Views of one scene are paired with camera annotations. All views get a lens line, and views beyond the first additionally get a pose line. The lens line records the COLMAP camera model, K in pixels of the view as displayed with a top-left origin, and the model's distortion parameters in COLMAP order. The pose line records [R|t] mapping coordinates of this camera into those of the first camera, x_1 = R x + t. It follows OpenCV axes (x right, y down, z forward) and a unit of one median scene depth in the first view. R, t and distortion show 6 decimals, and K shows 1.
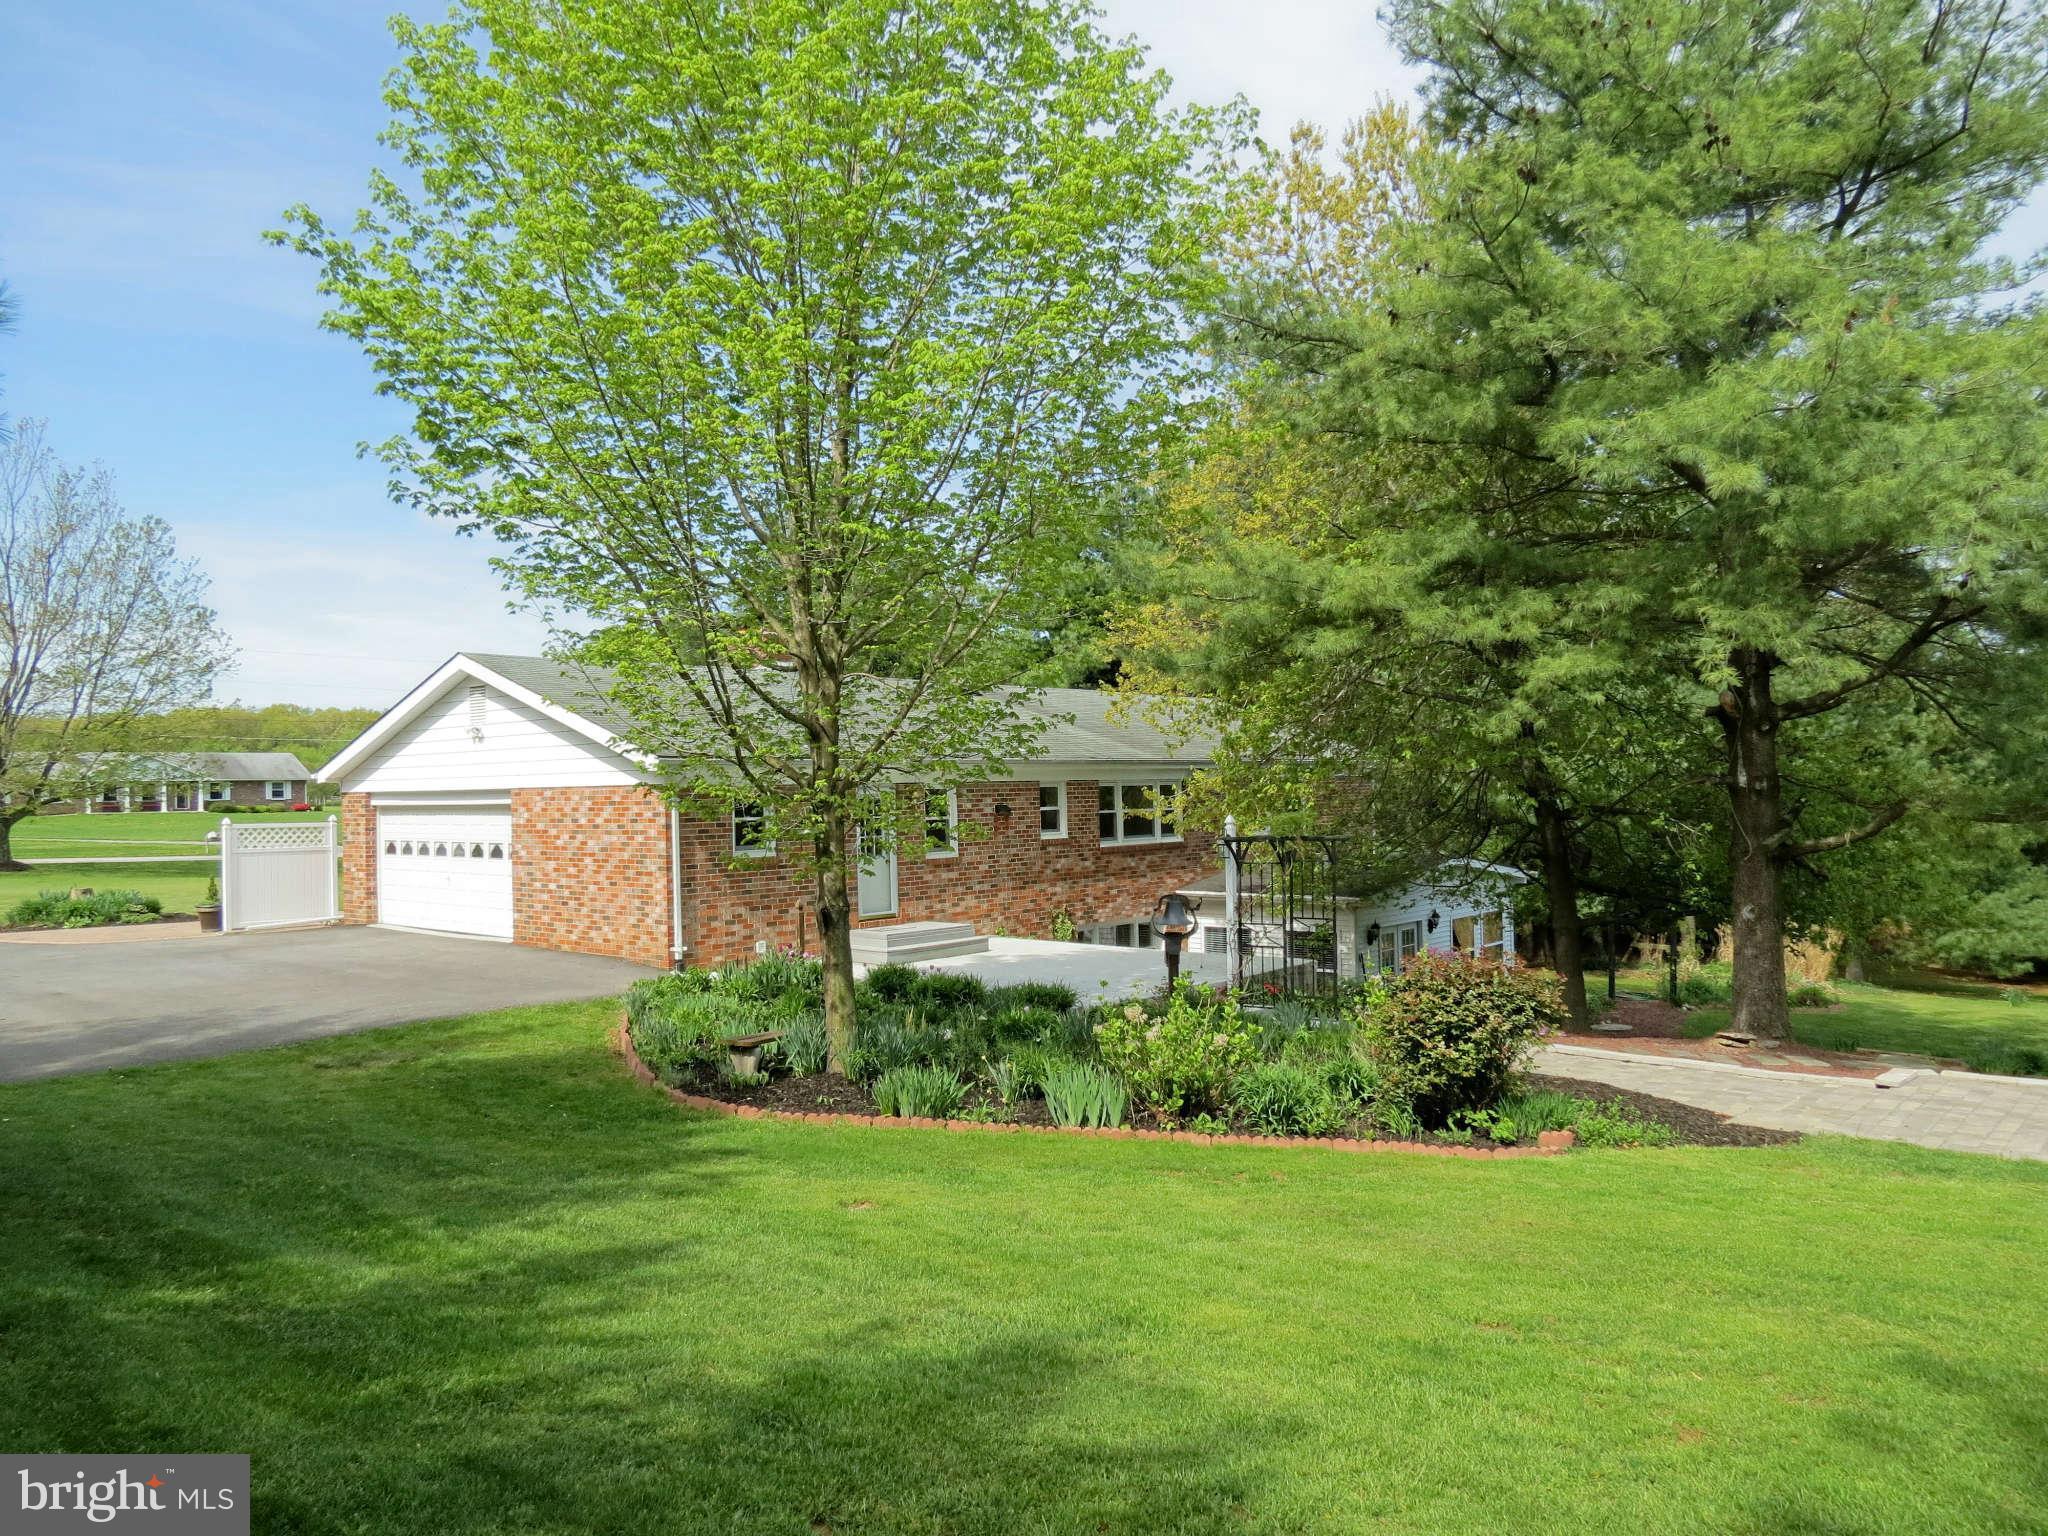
lens RADIAL K [[1421.3, 0, 1015.7], [0, 1421.3, 777.8], [0, 0, 1]] dist [-0.032878, 0.016245]
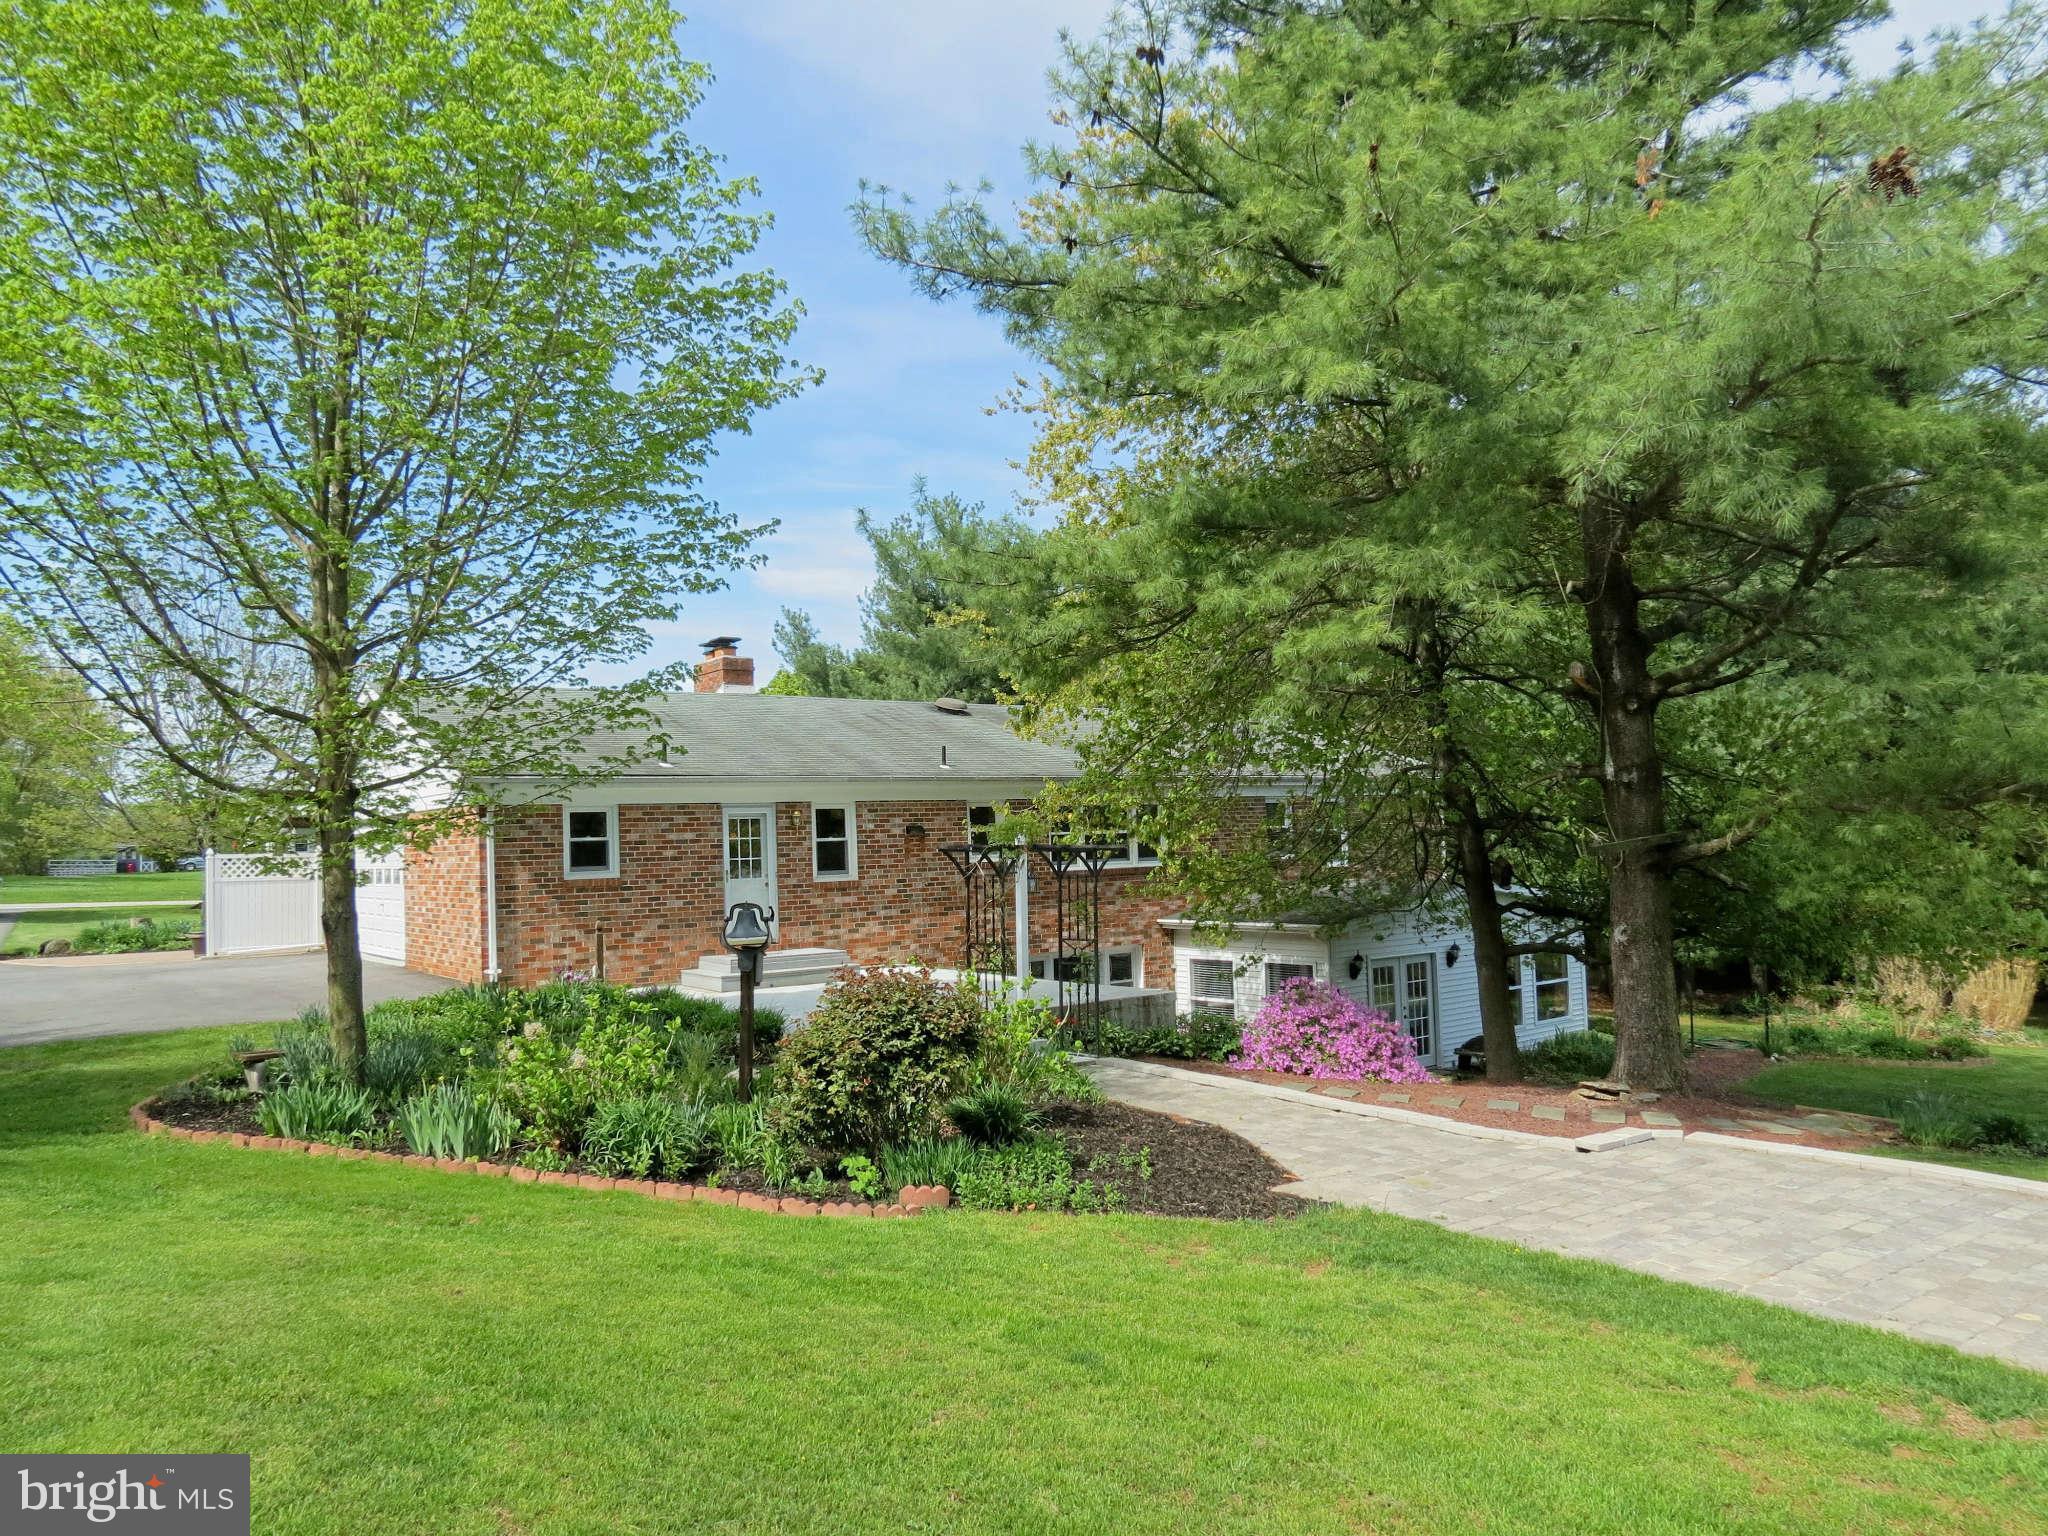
lens RADIAL K [[1421.3, 0, 1028.6], [0, 1421.3, 761.0], [0, 0, 1]] dist [-0.032878, 0.016245]
pose [[0.977208, -0.024868, -0.210820, 0.319806], [0.015641, 0.998850, -0.045324, 0.024629], [0.211705, 0.040993, 0.976474, 0.113729]]
